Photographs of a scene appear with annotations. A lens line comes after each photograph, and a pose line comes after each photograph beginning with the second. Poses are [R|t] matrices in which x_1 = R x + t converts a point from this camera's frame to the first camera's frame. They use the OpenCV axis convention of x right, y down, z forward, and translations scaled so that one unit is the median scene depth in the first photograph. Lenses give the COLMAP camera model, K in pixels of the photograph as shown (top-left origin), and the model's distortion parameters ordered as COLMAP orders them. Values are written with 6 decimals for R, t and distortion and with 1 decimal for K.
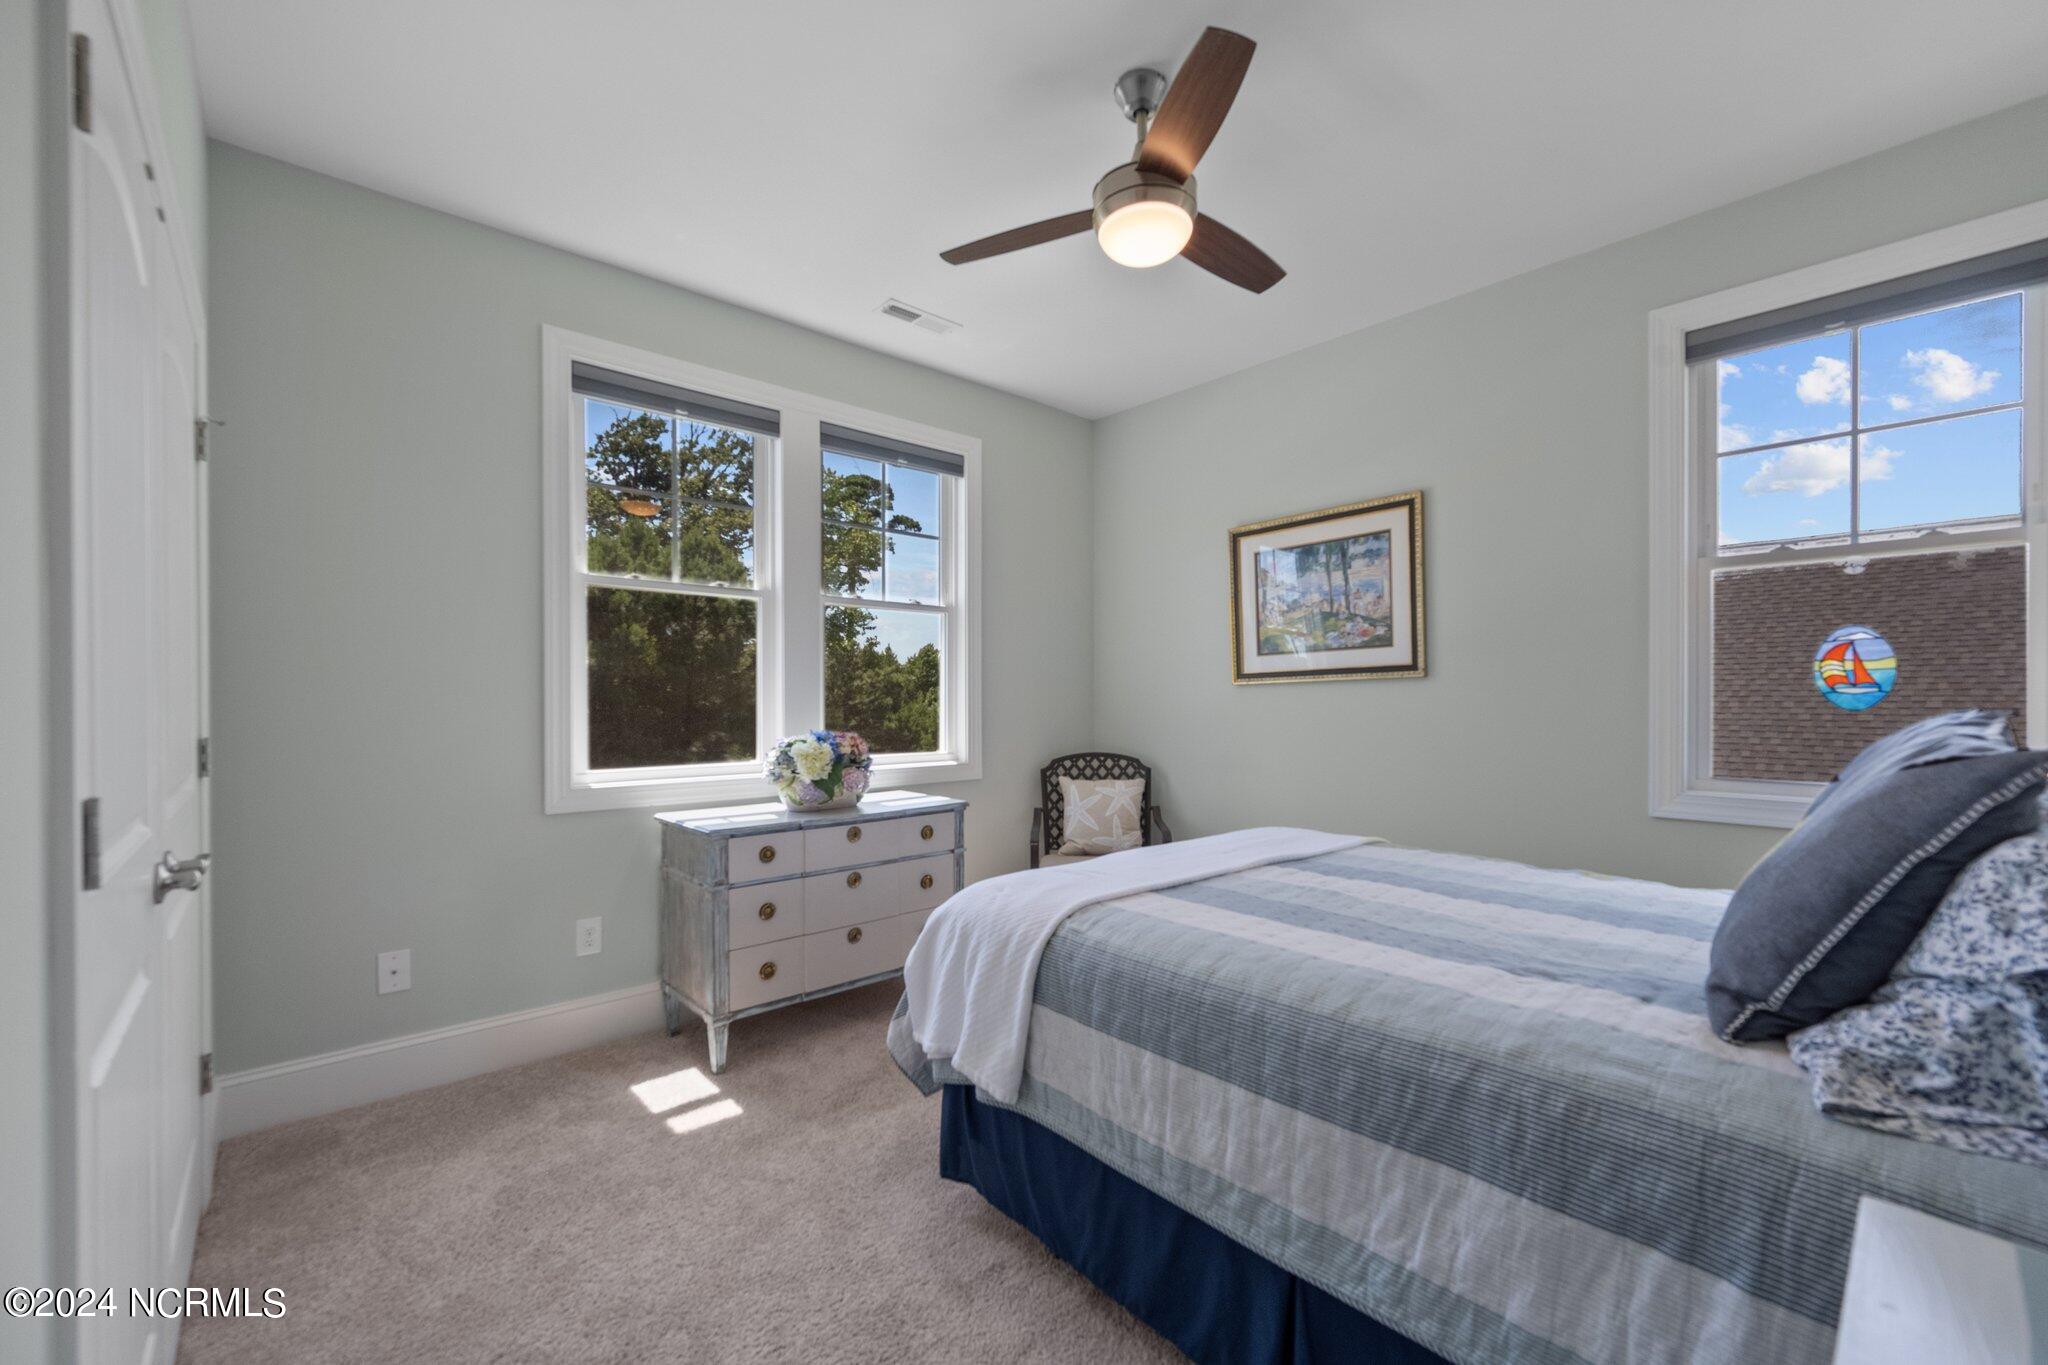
lens RADIAL K [[814.3, 0, 1022.8], [0, 814.3, 698.5], [0, 0, 1]] dist [0.000518, -0.000006]
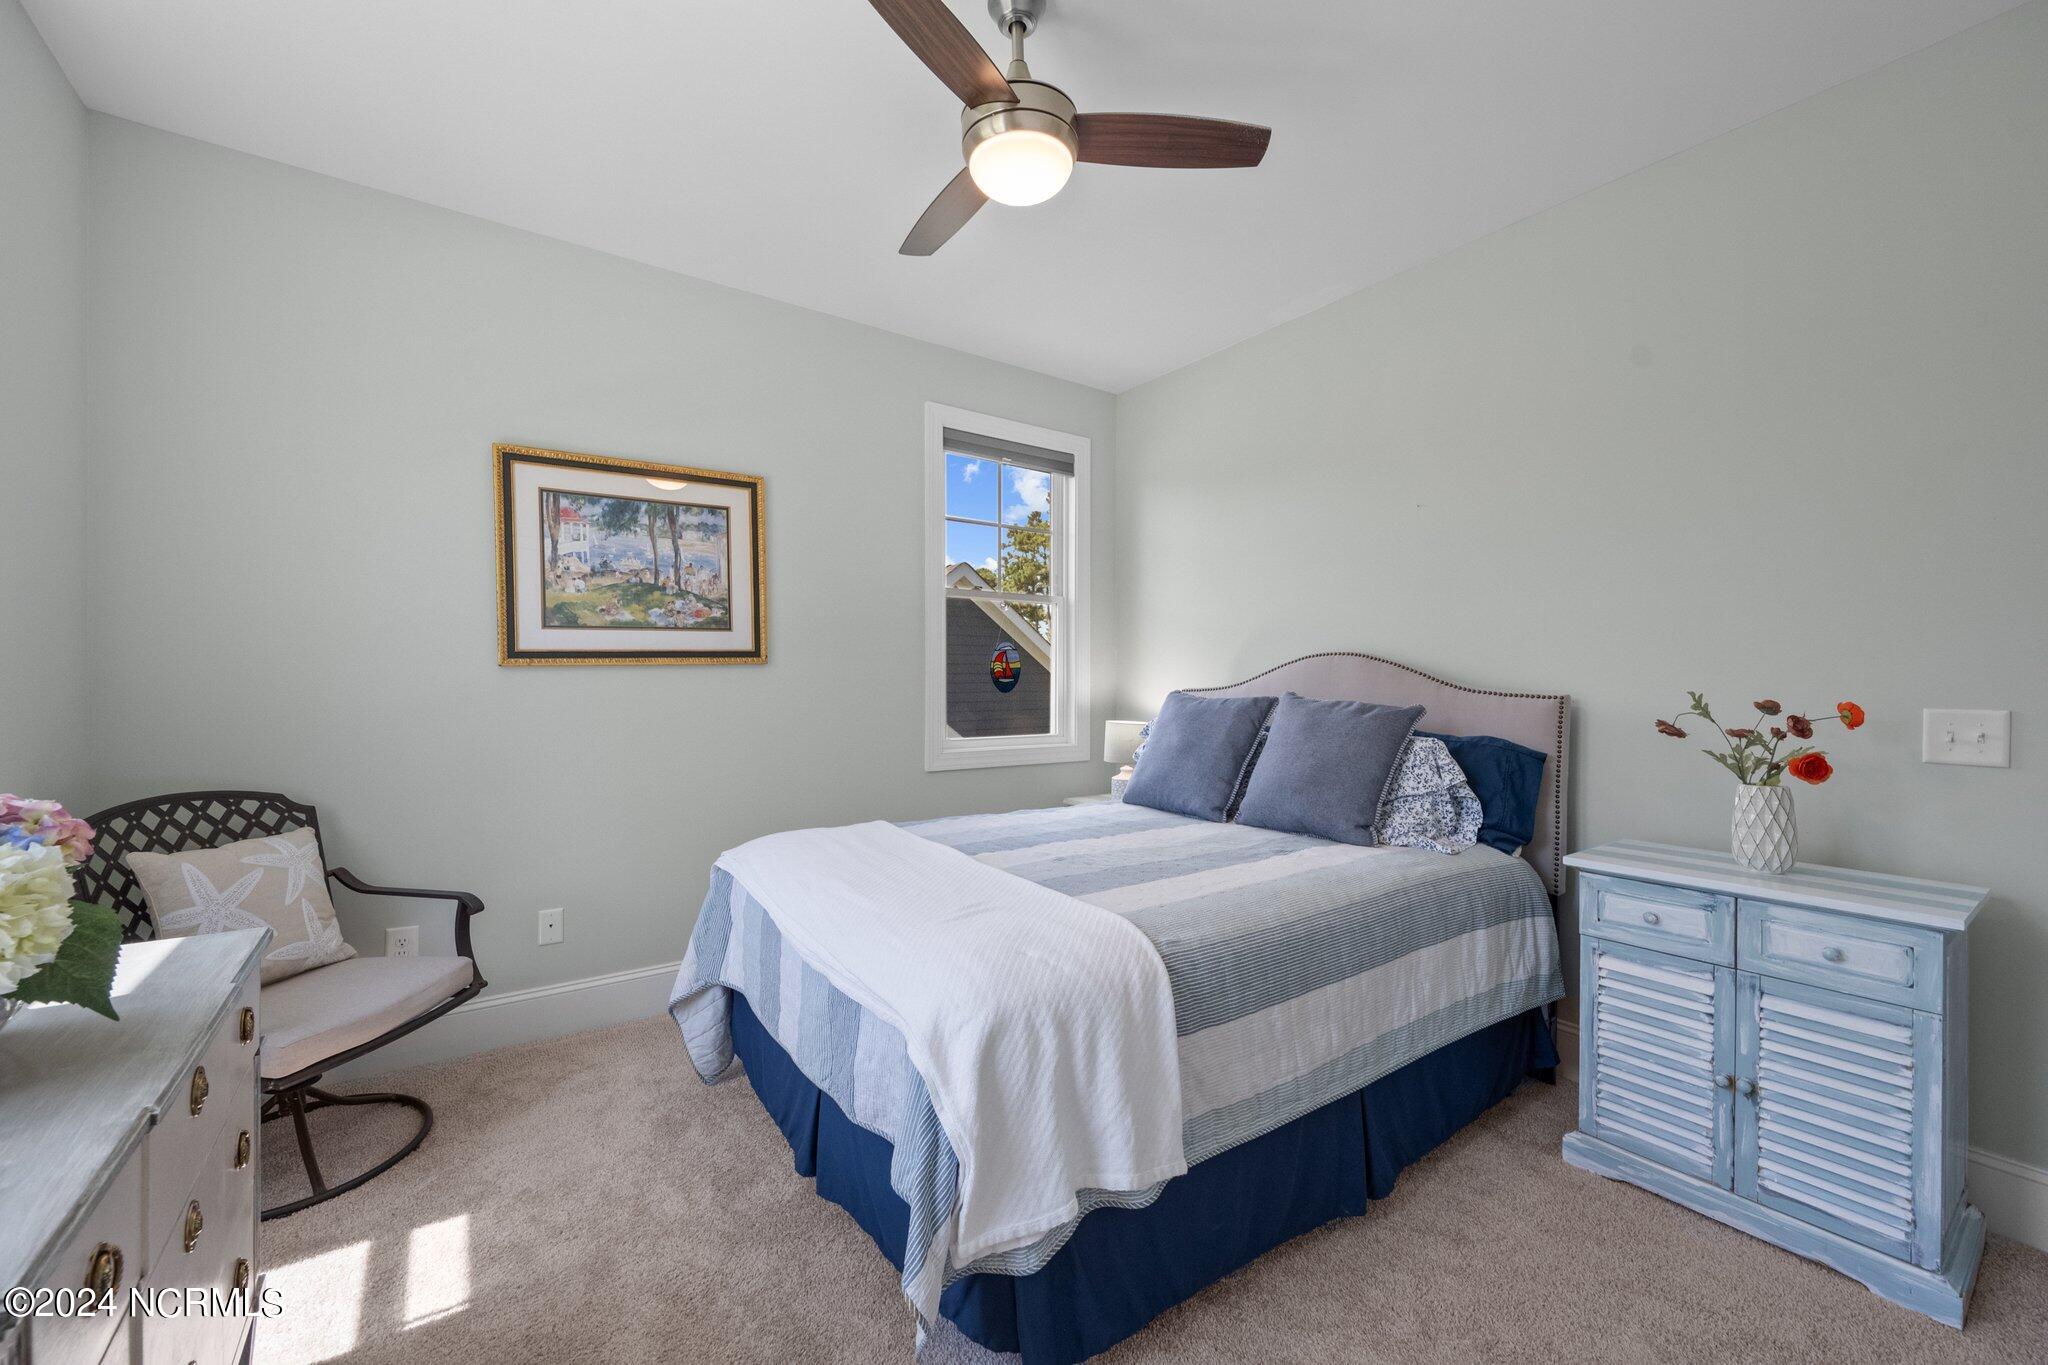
lens RADIAL K [[814.3, 0, 1022.9], [0, 814.3, 678.7], [0, 0, 1]] dist [0.000518, -0.000006]
pose [[0.120770, 0.004657, 0.992670, -0.428336], [-0.001473, 0.999989, -0.004512, -0.003824], [-0.992679, -0.000917, 0.120776, 0.517605]]
